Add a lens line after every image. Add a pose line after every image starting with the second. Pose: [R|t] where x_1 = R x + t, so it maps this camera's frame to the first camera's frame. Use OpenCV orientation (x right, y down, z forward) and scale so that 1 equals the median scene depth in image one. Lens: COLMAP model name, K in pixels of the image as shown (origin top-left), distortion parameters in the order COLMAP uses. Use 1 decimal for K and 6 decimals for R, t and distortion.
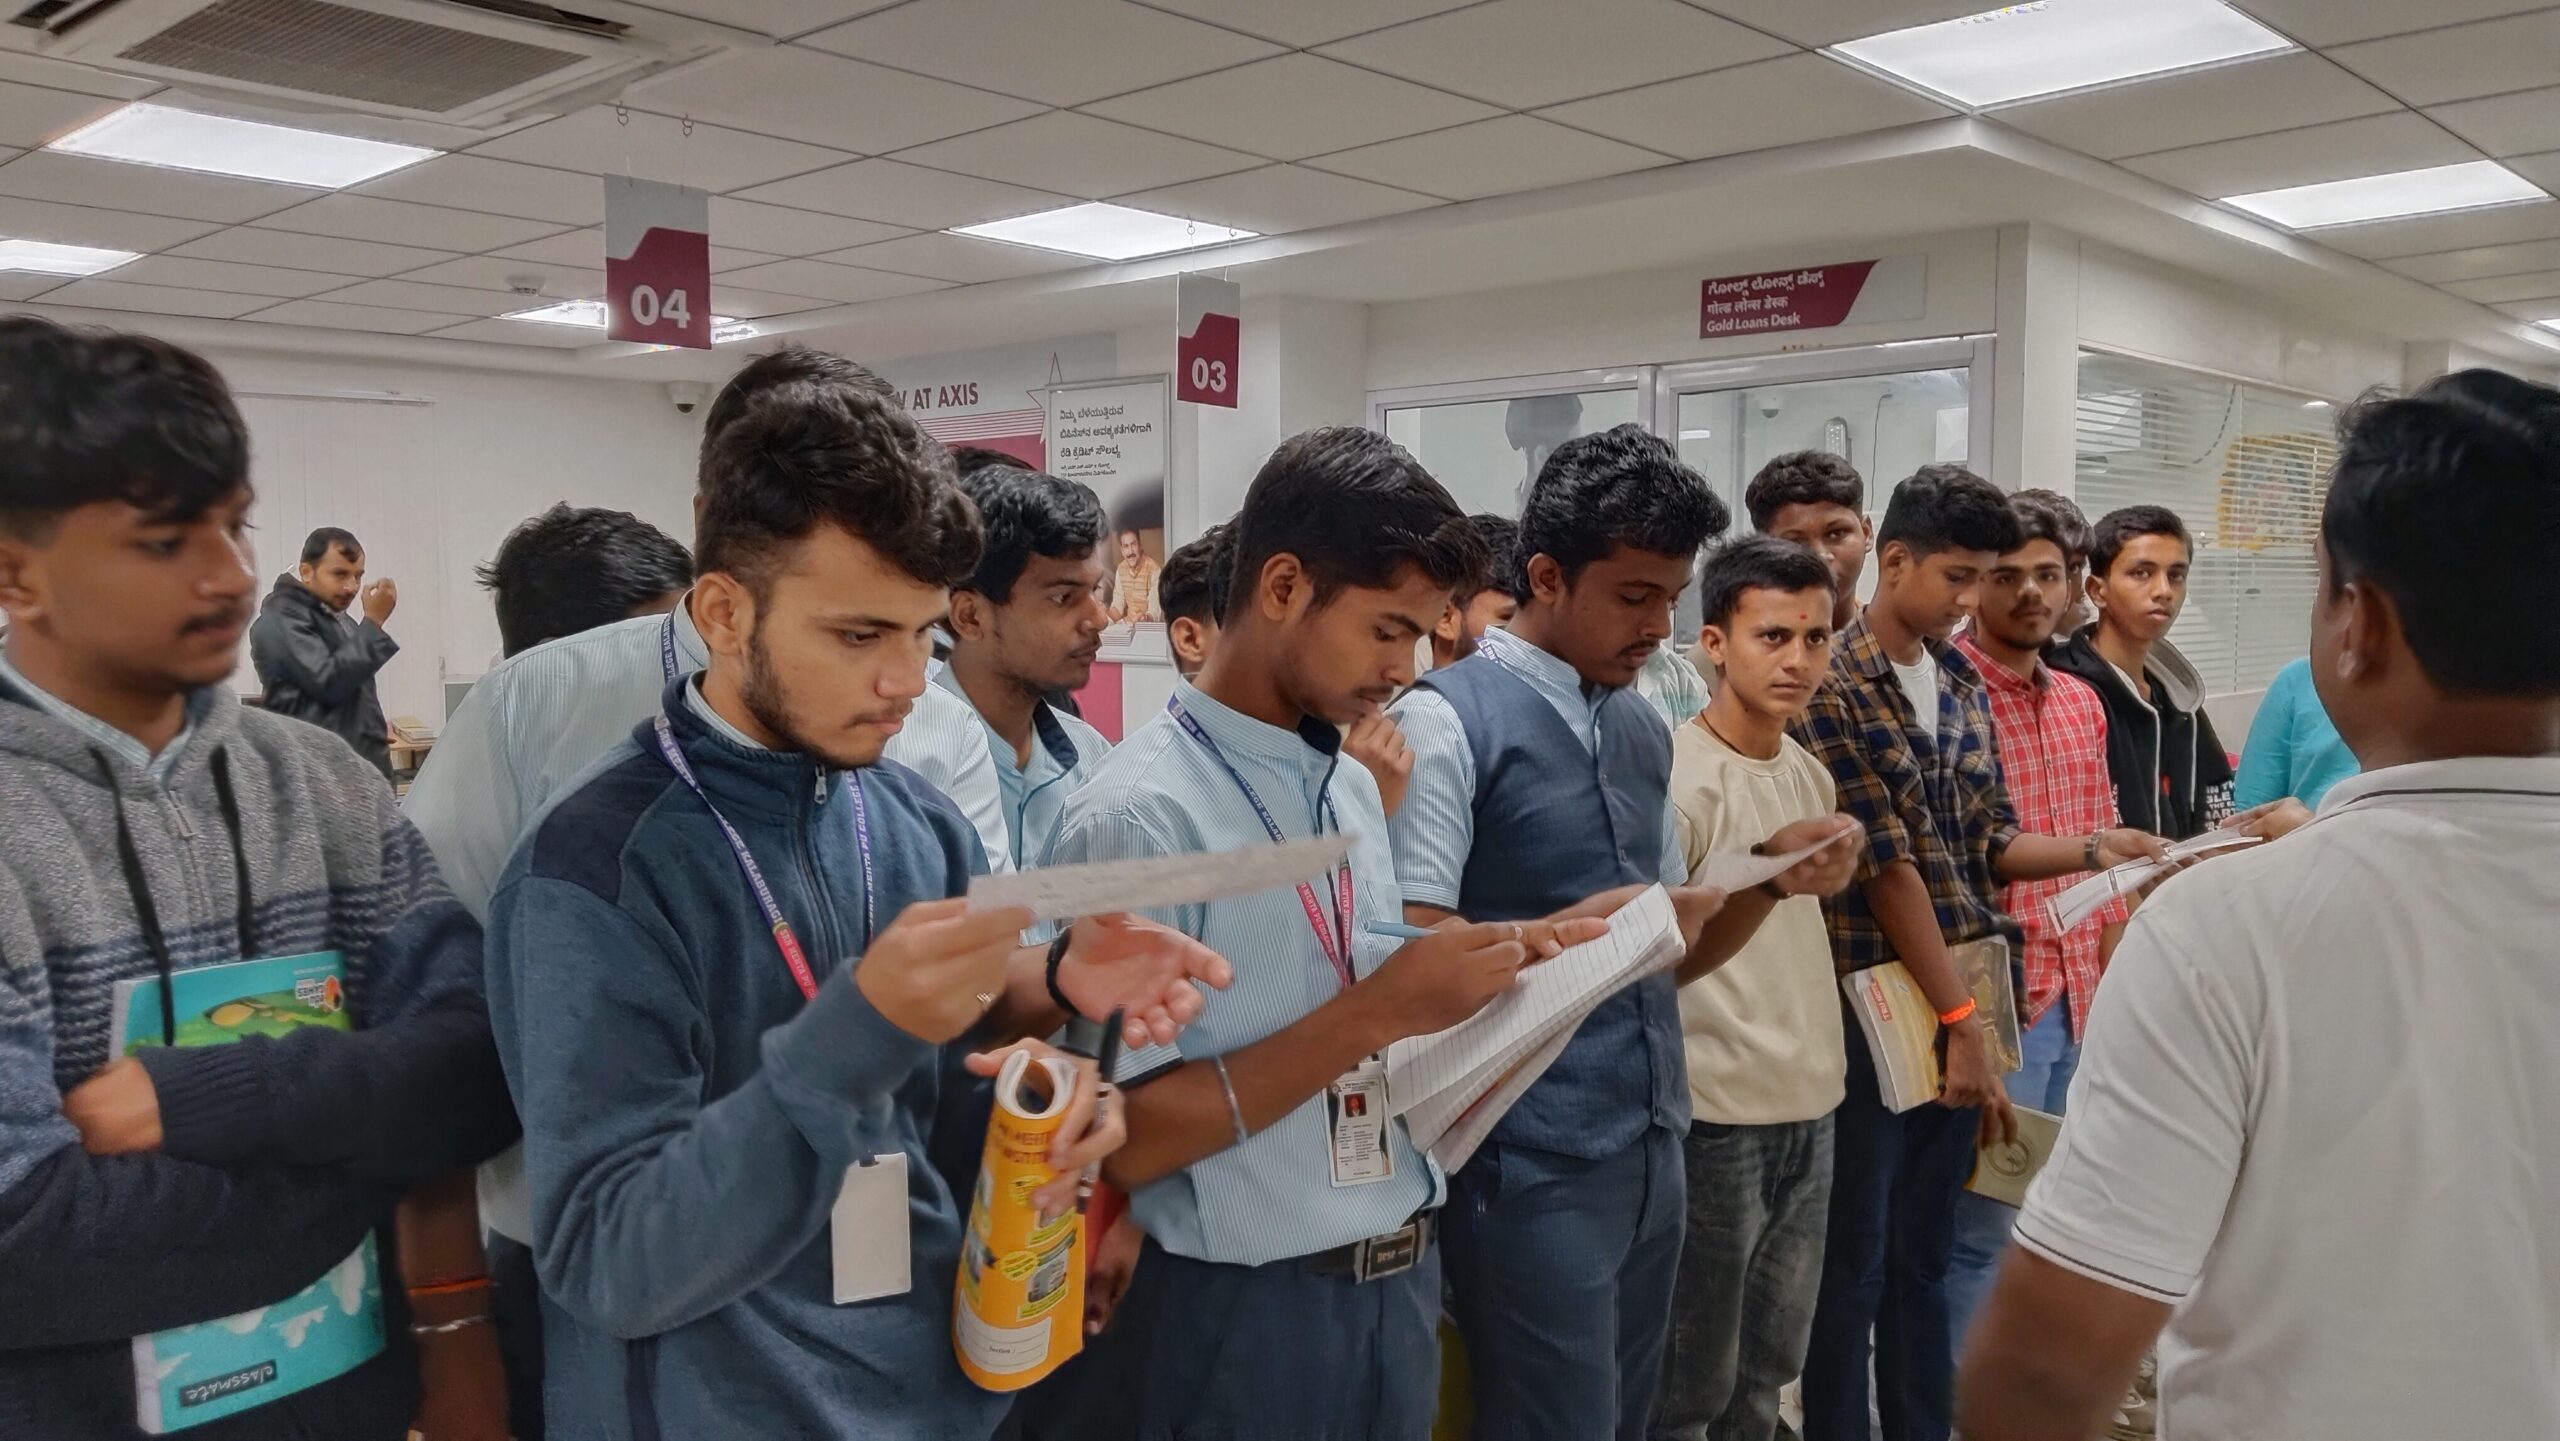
lens RADIAL K [[2043.2, 0, 1284.3], [0, 2043.2, 720.2], [0, 0, 1]] dist [0.098279, -0.122942]
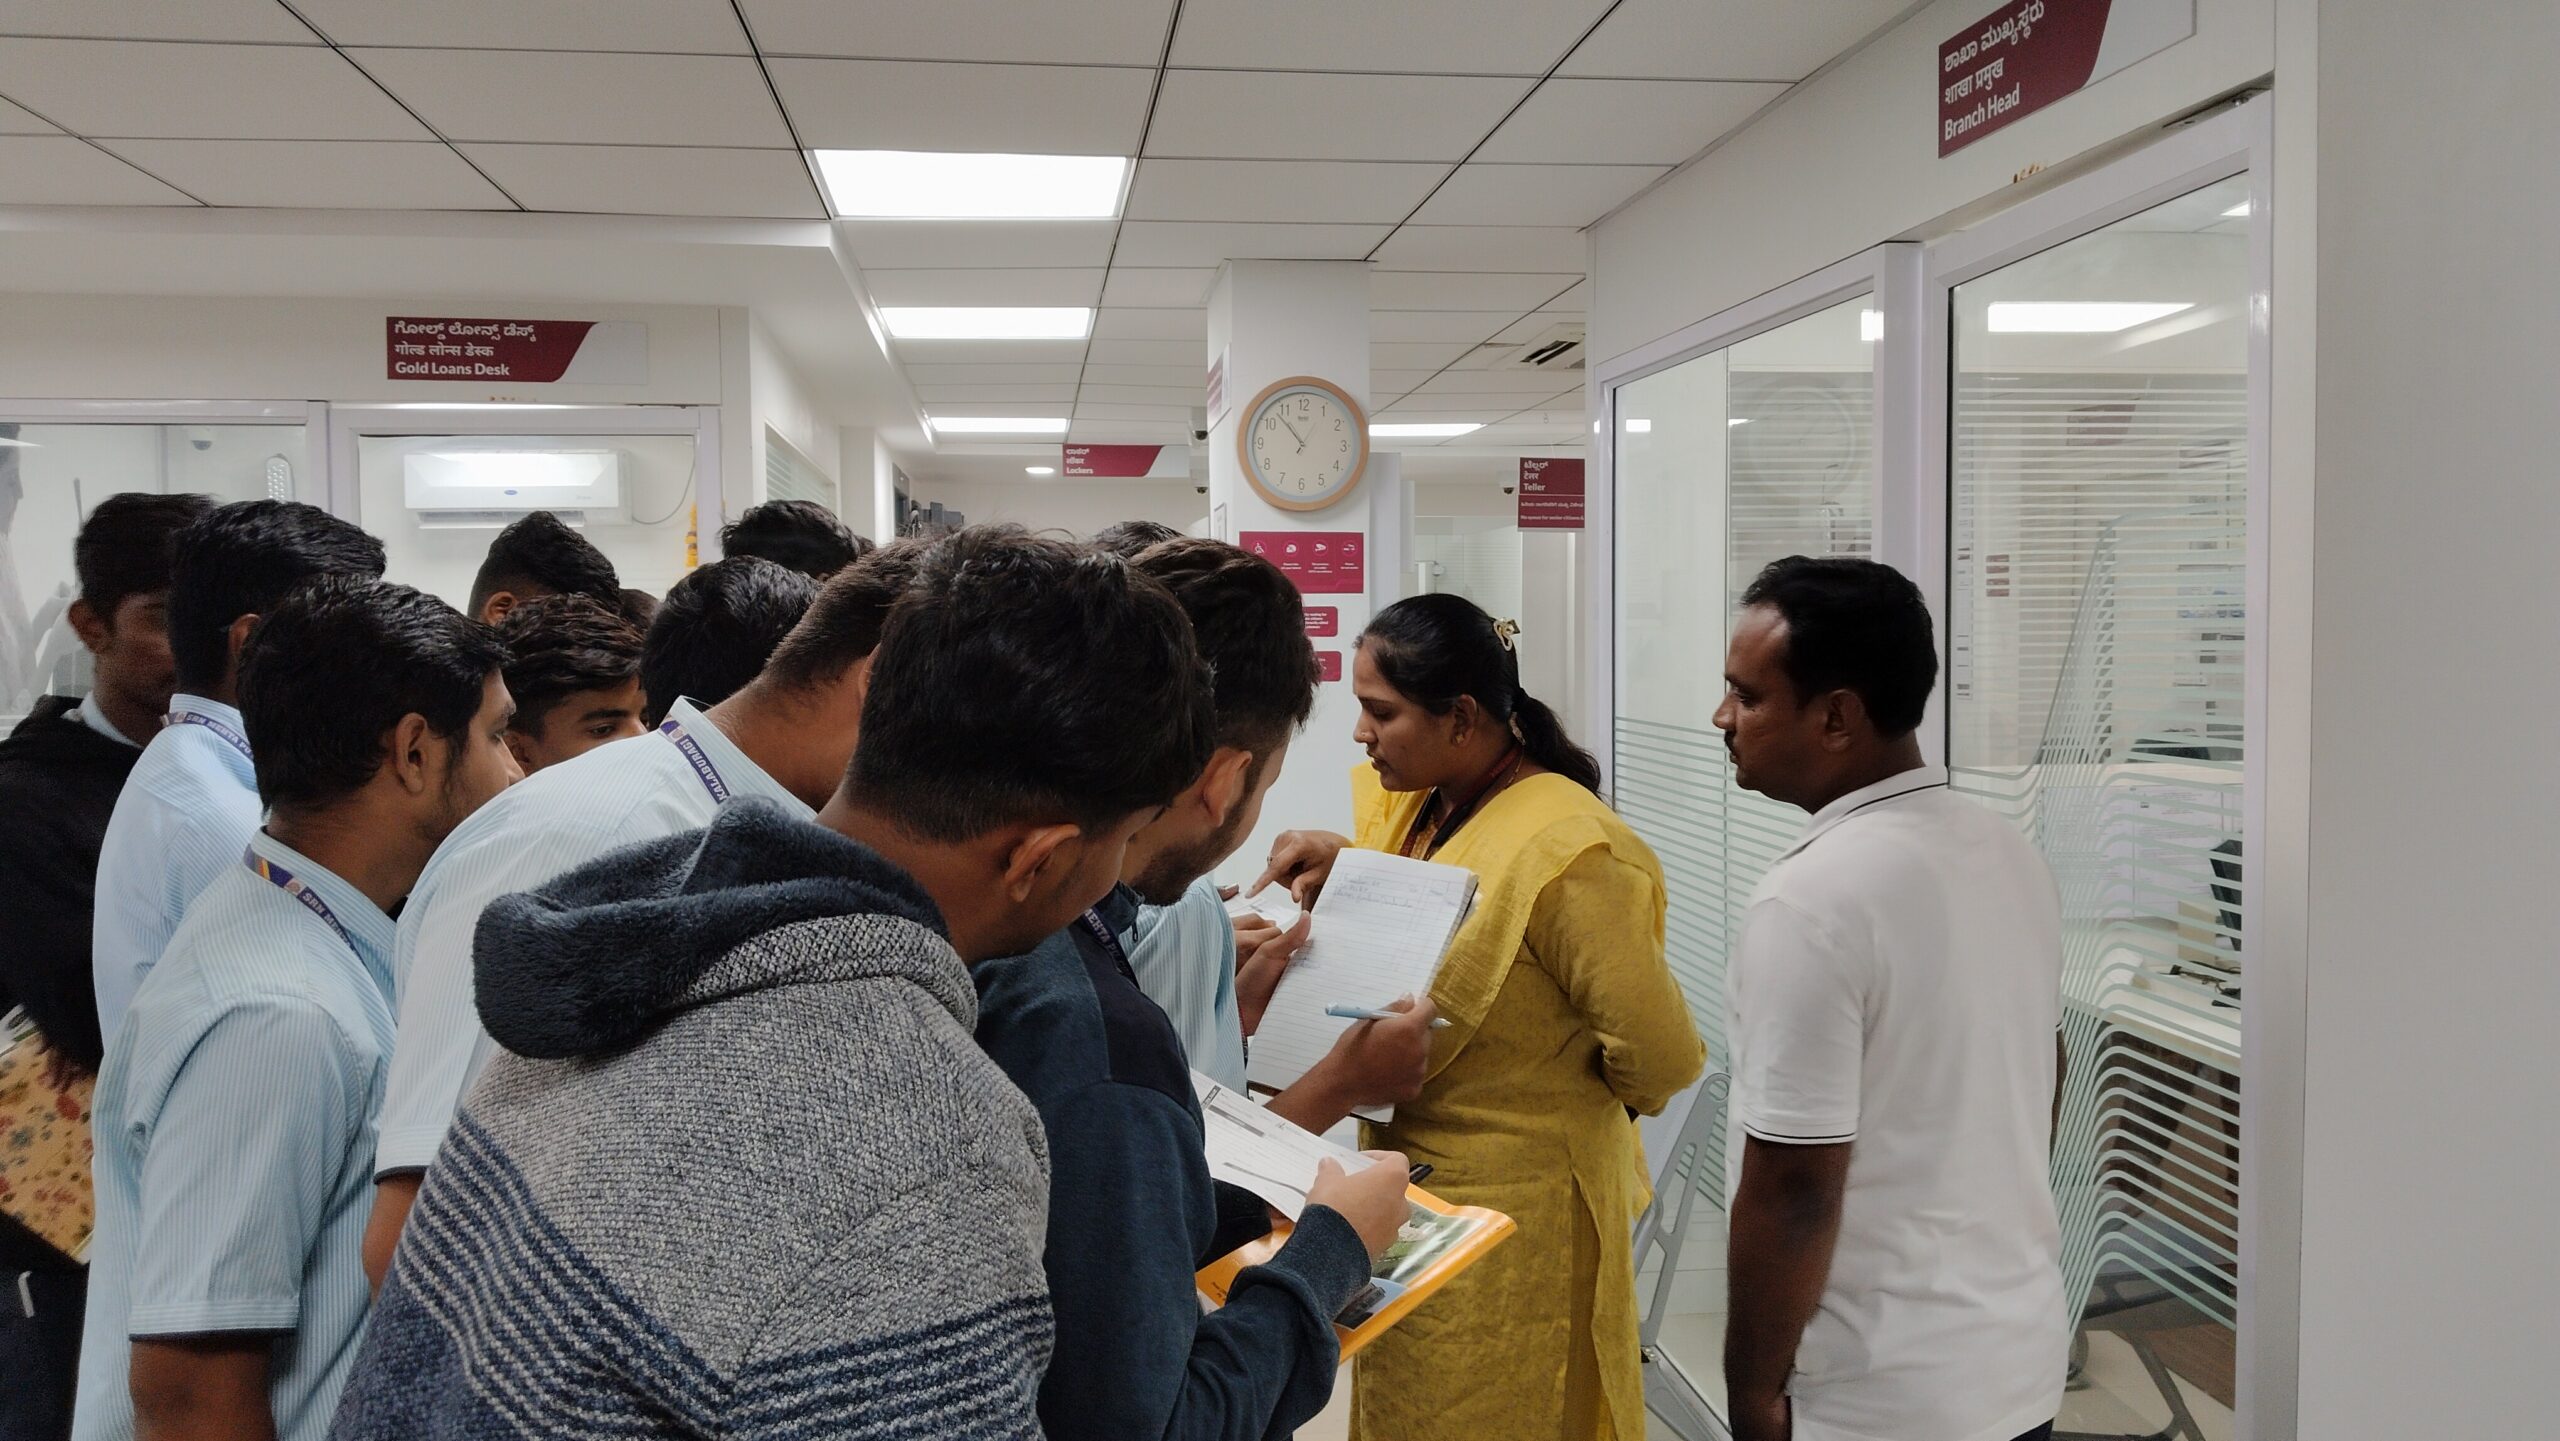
lens RADIAL K [[2043.2, 0, 1285.9], [0, 2043.2, 727.6], [0, 0, 1]] dist [0.098279, -0.122942]
pose [[0.647429, -0.042793, 0.760923, -0.264462], [0.052729, 0.998545, 0.011292, -0.016732], [-0.760299, 0.032812, 0.648744, 0.084806]]
